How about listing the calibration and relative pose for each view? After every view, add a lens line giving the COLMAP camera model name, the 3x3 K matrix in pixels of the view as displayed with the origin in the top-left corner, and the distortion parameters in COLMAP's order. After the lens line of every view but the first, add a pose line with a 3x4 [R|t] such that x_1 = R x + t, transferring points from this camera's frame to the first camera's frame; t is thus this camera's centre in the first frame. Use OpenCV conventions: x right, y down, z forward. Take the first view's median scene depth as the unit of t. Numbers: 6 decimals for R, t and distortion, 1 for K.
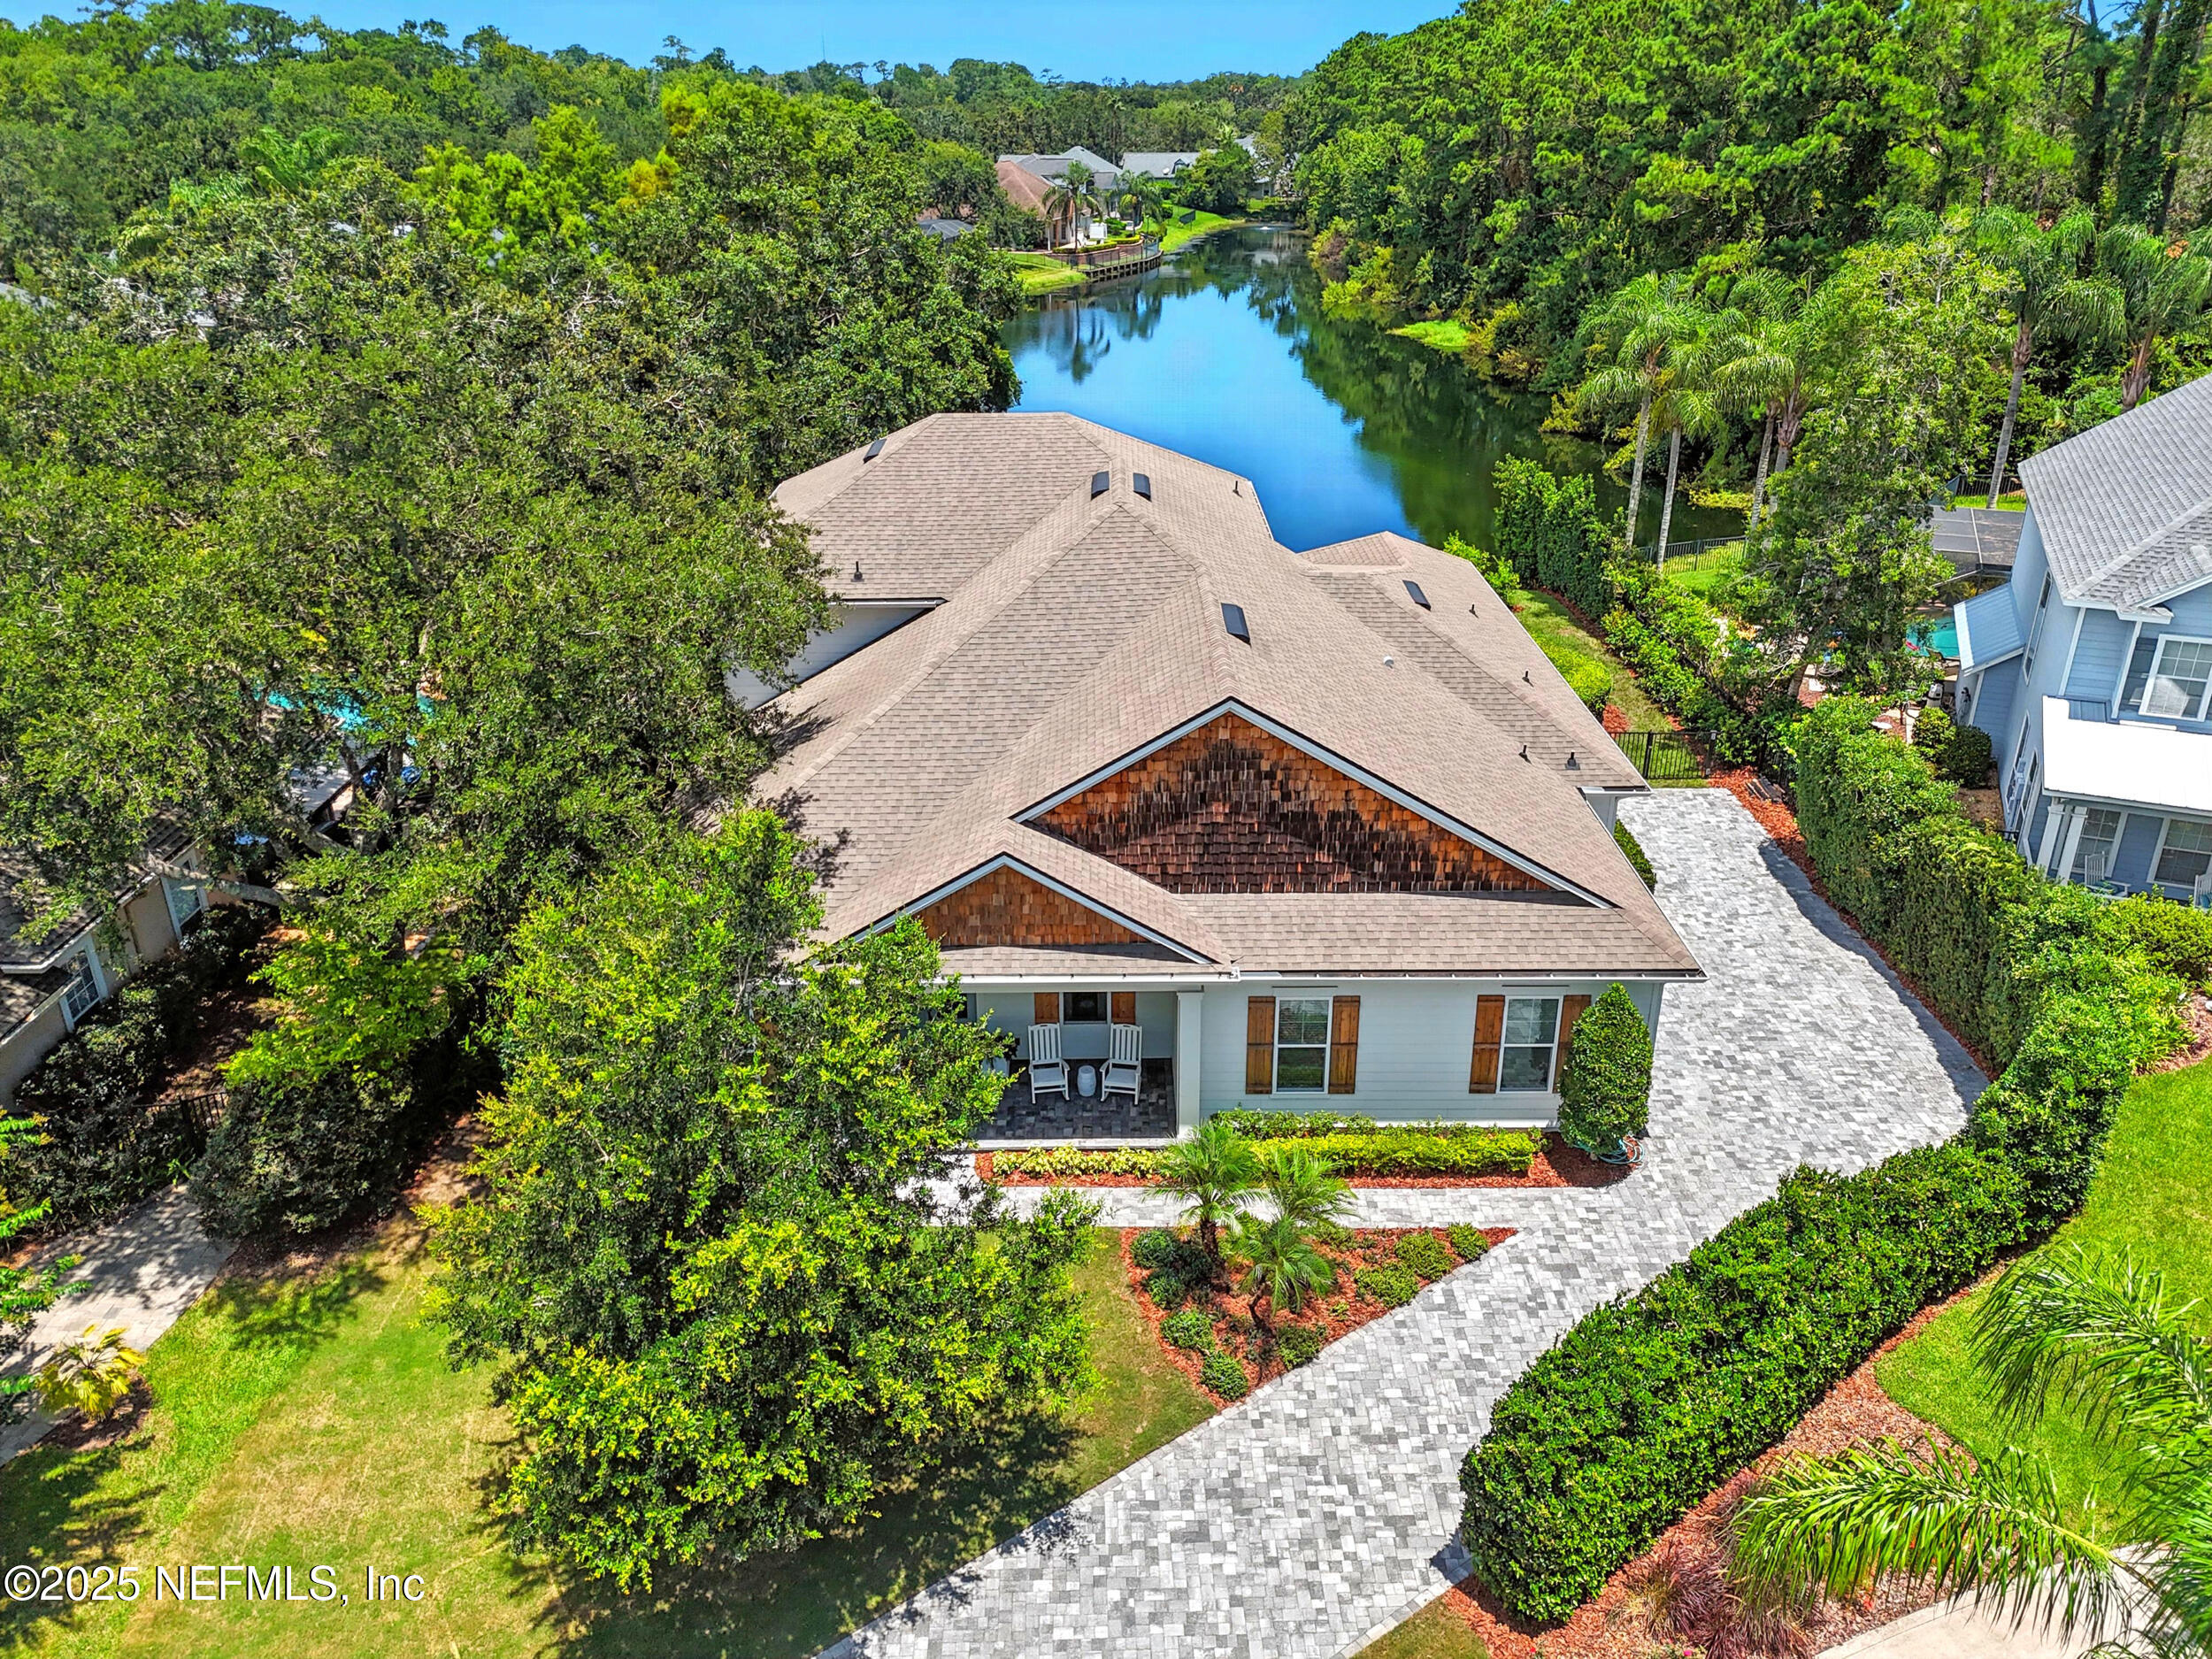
lens RADIAL K [[1605.8, 0, 1101.9], [0, 1605.8, 834.8], [0, 0, 1]] dist [0.063254, -0.046915]
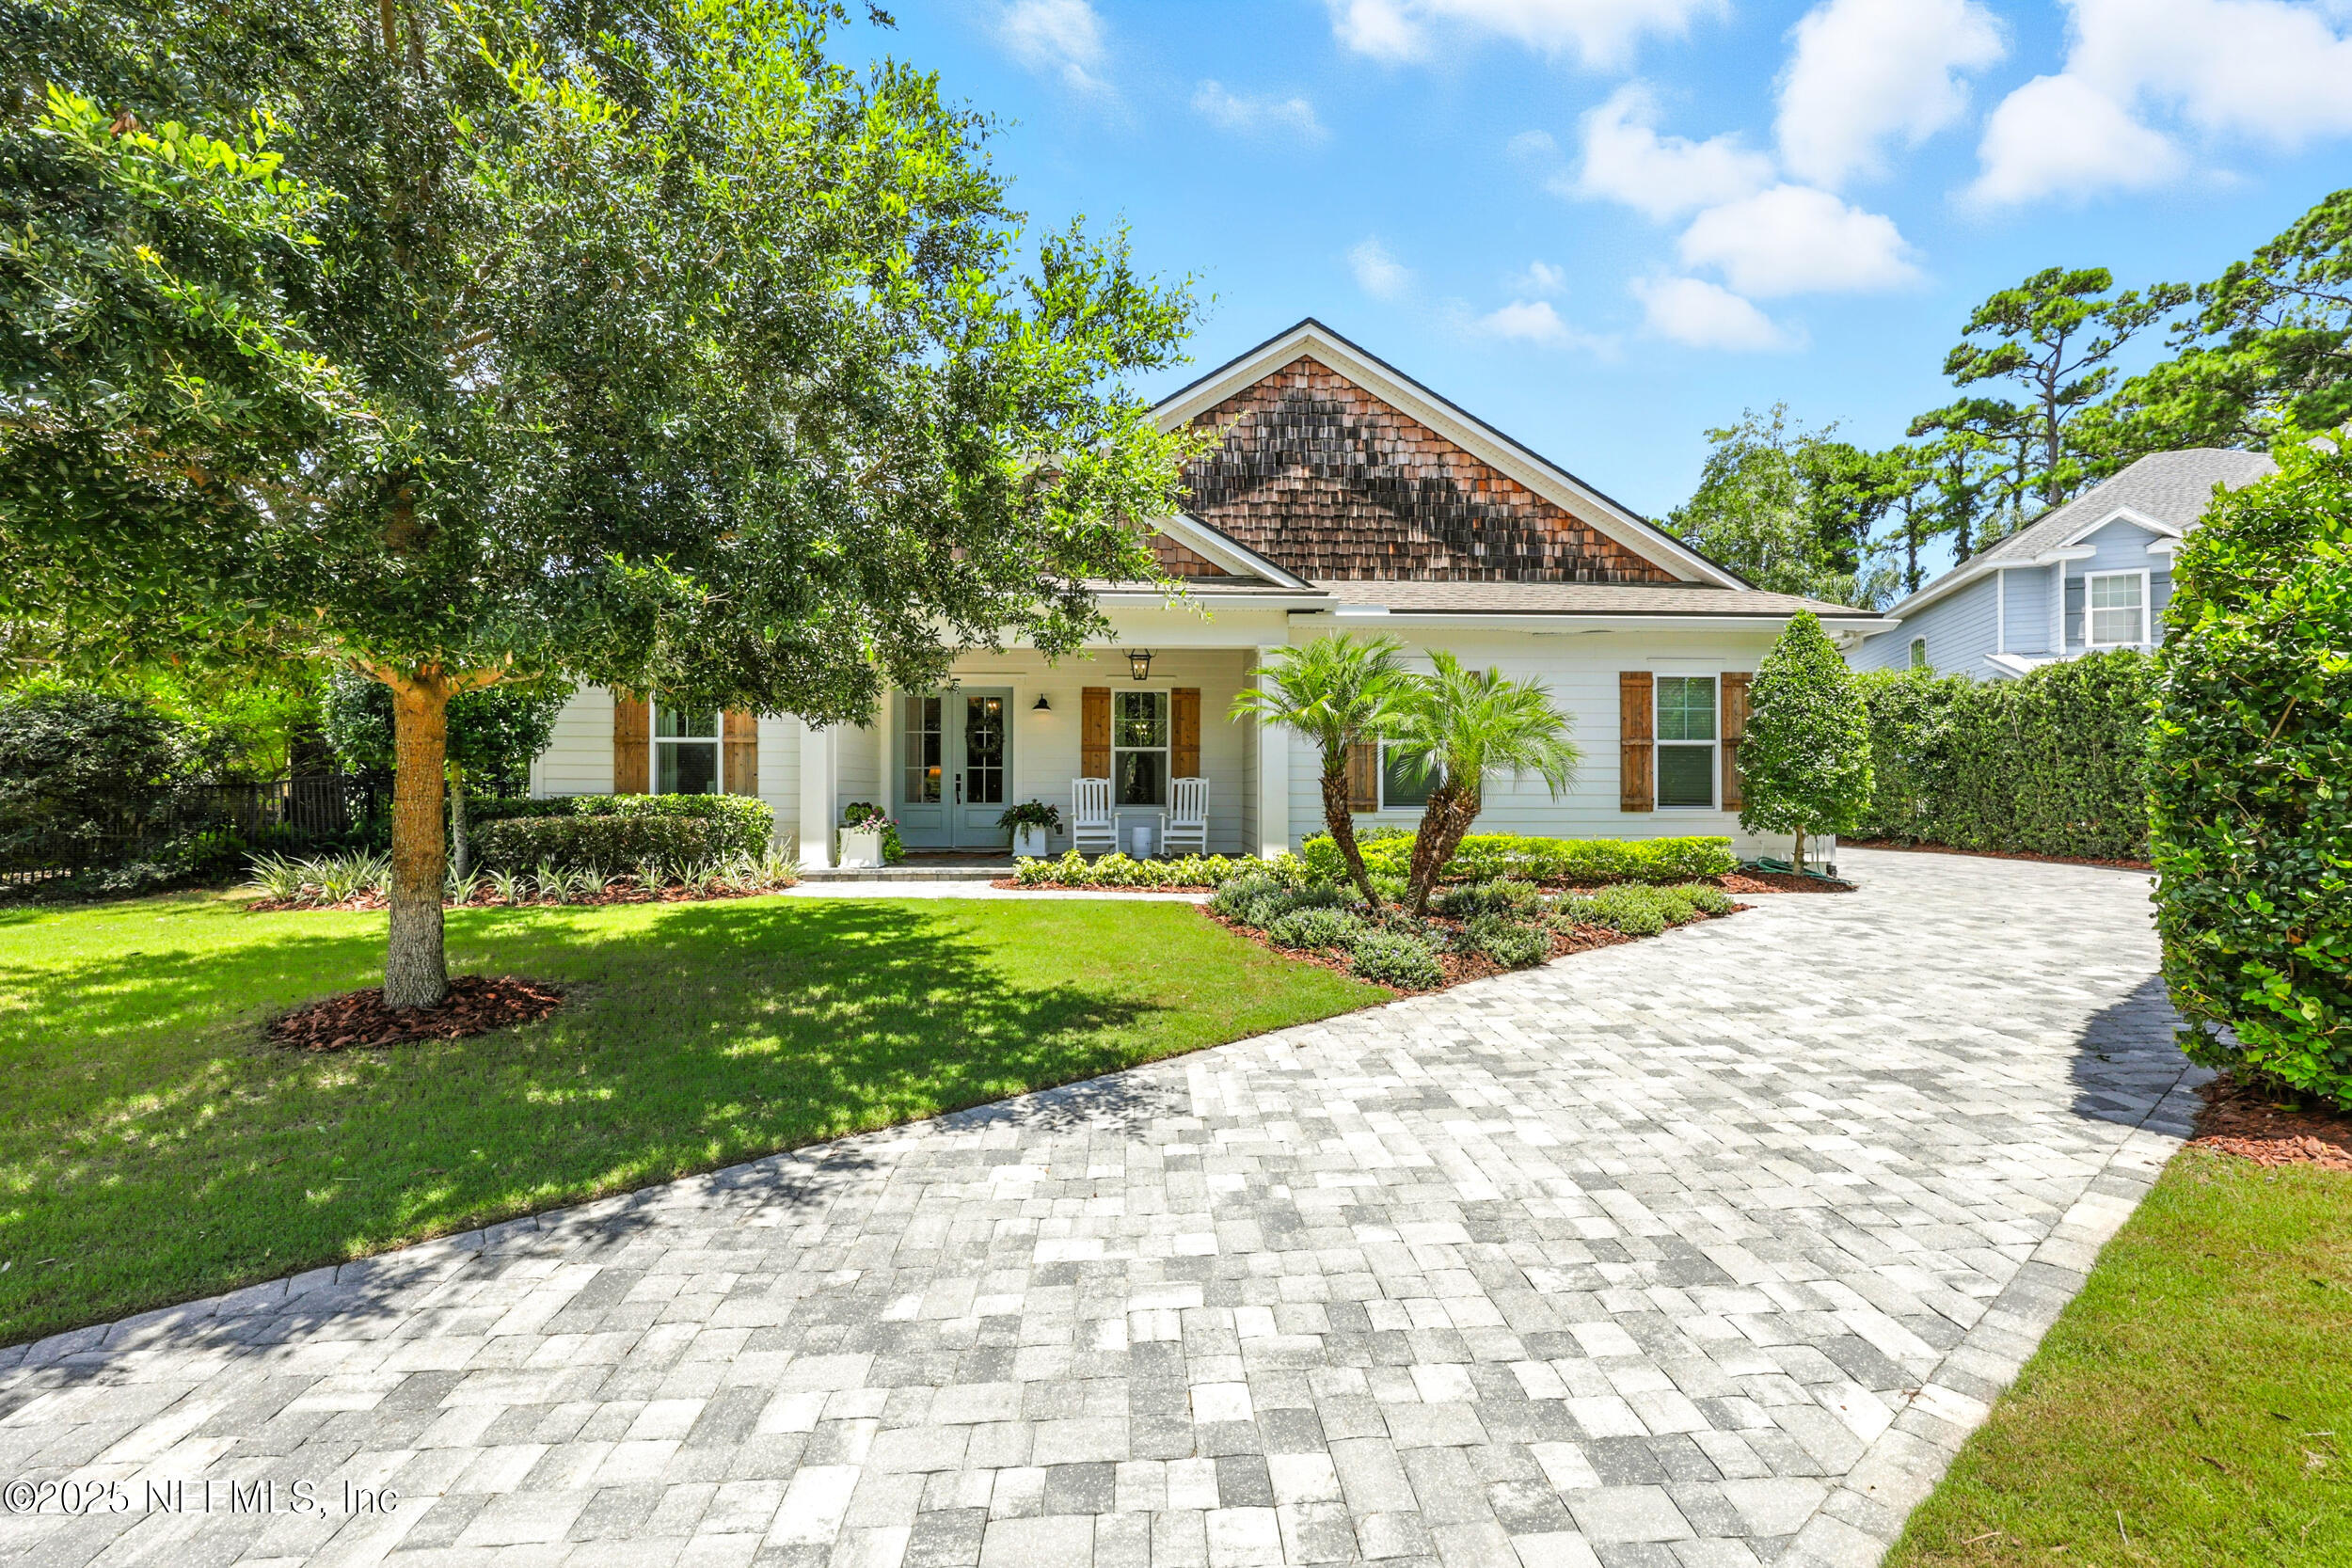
lens RADIAL K [[955.9, 0, 1179.2], [0, 955.9, 792.1], [0, 0, 1]] dist [-0.002113, 0.000592]
pose [[0.999461, 0.008874, 0.031605, -0.007294], [0.004780, 0.913170, -0.407551, 0.357568], [-0.032477, 0.407482, 0.912635, 0.591511]]
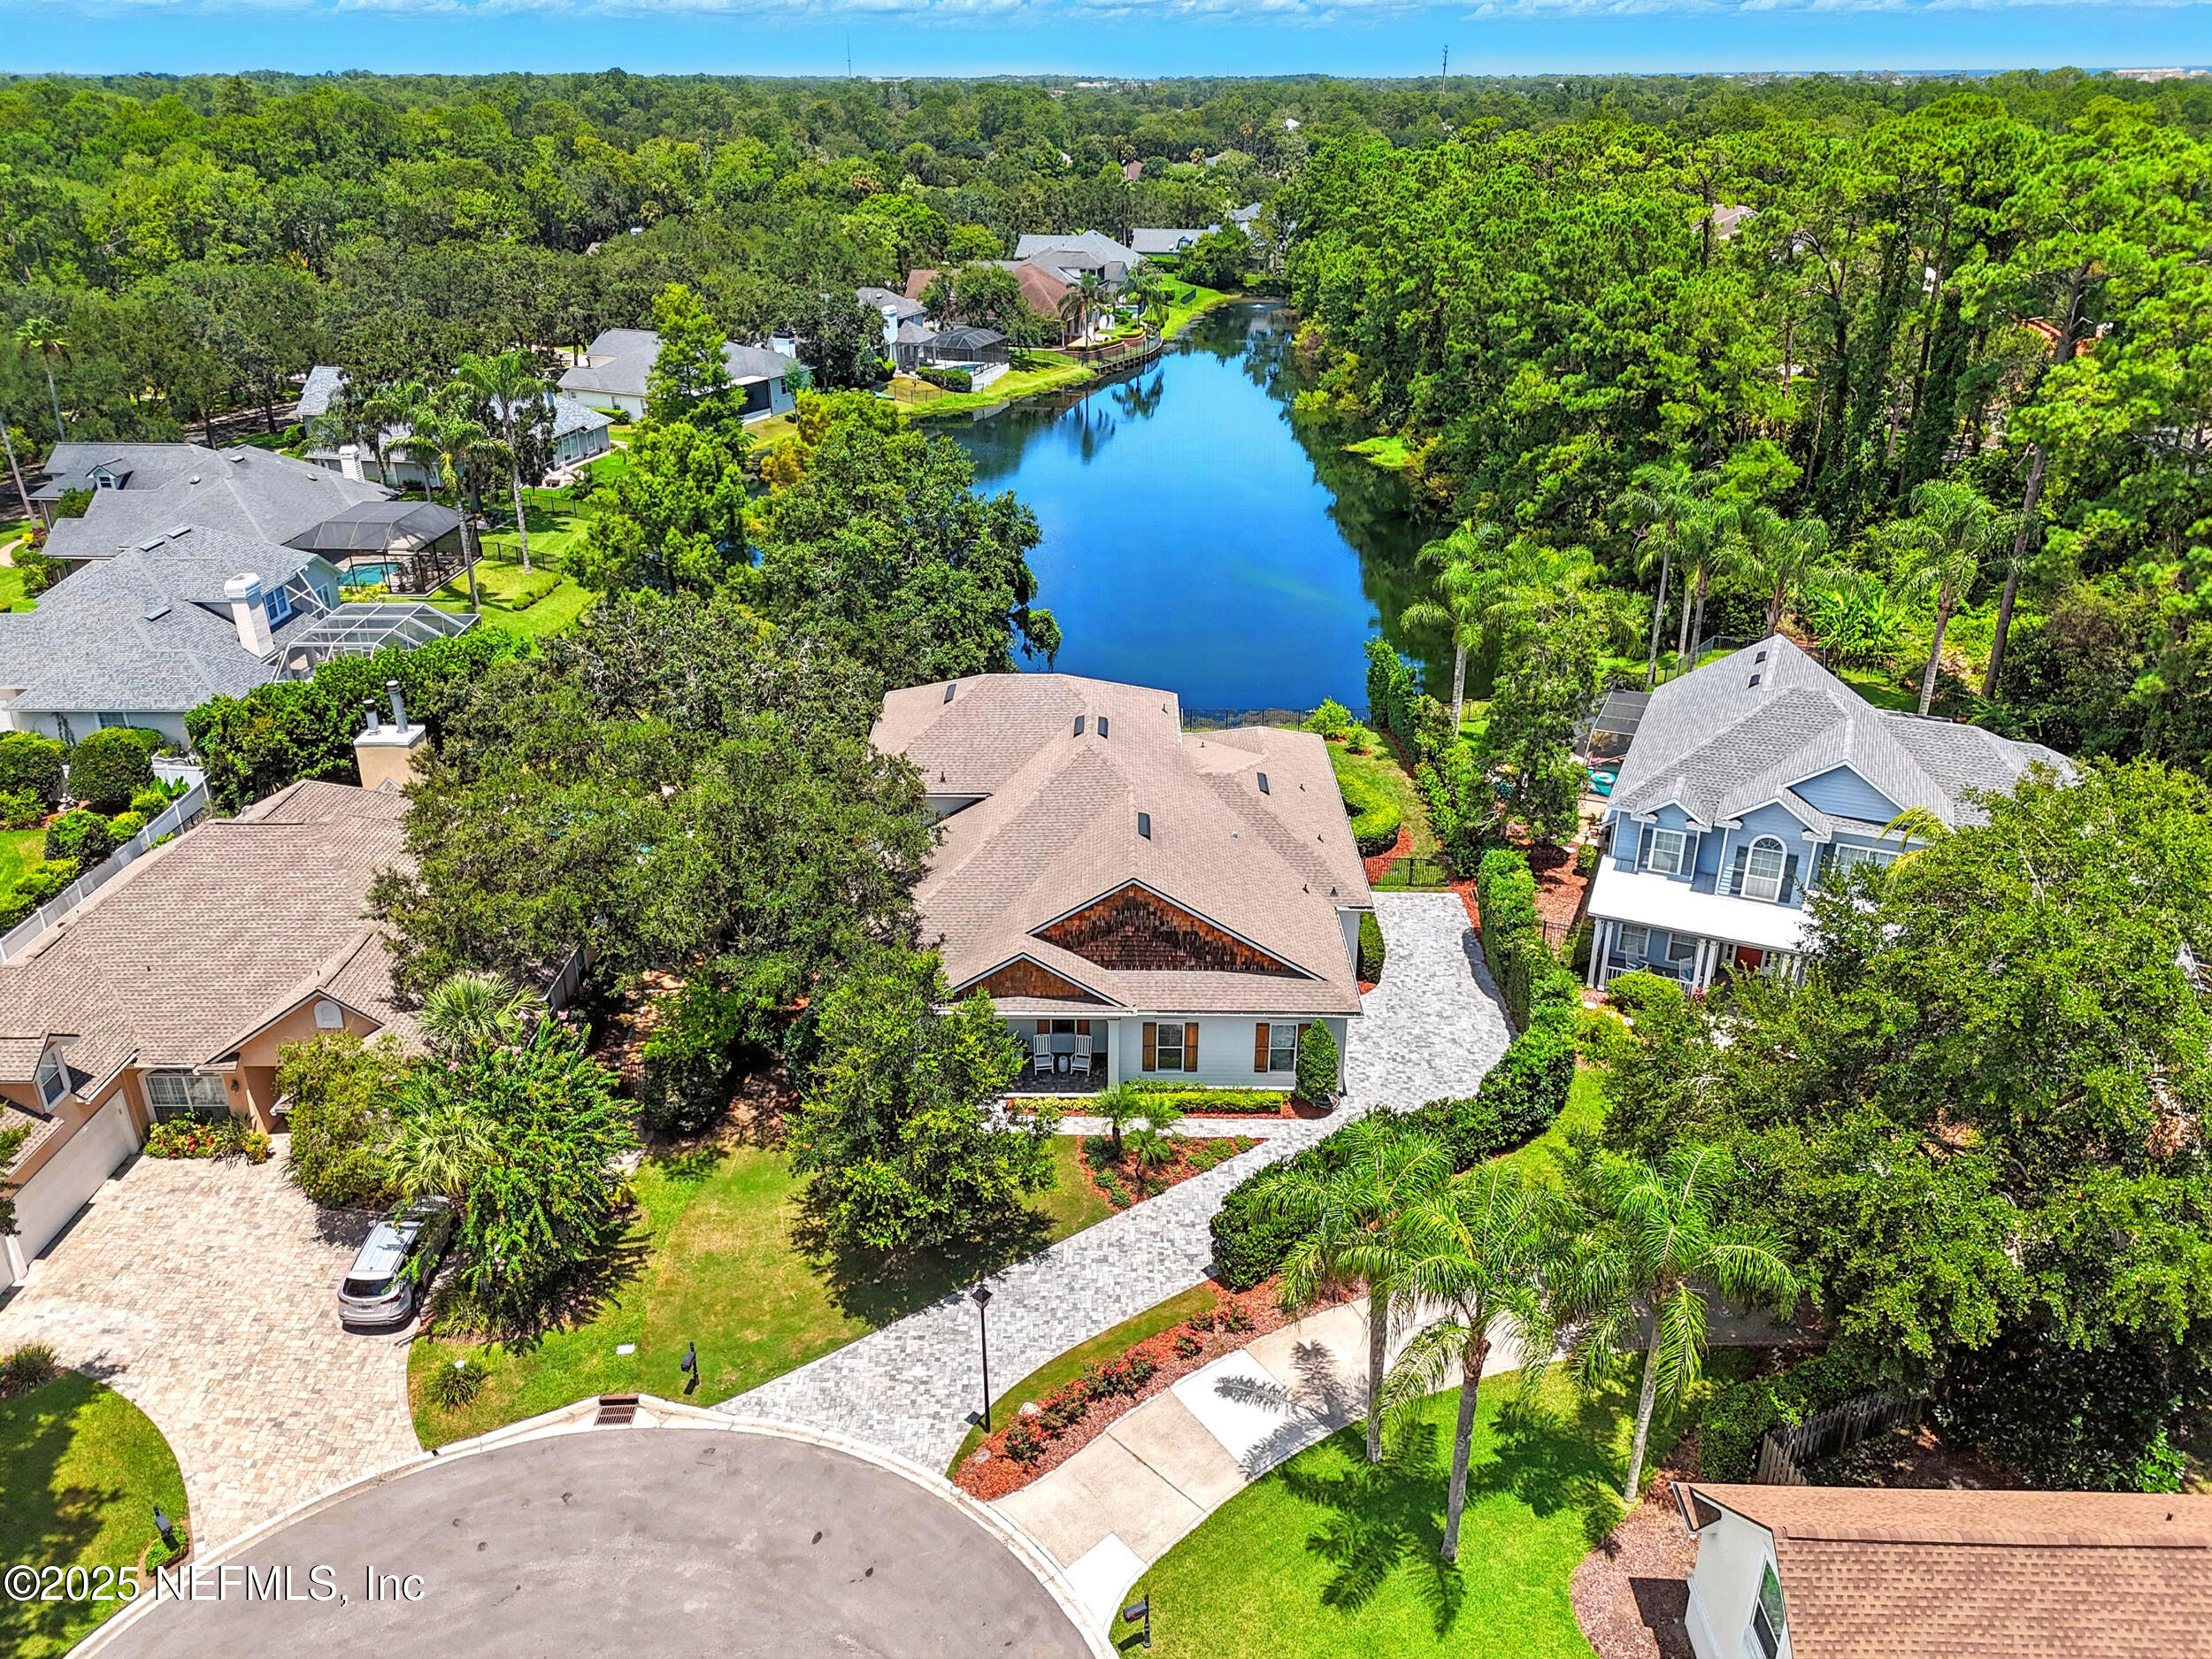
lens RADIAL K [[1605.8, 0, 1084.1], [0, 1605.8, 795.8], [0, 0, 1]] dist [0.063254, -0.046915]
pose [[0.999765, 0.011081, -0.018656, 0.052221], [-0.011427, 0.999763, -0.018553, -0.146711], [0.018446, 0.018762, 0.999654, -1.029803]]
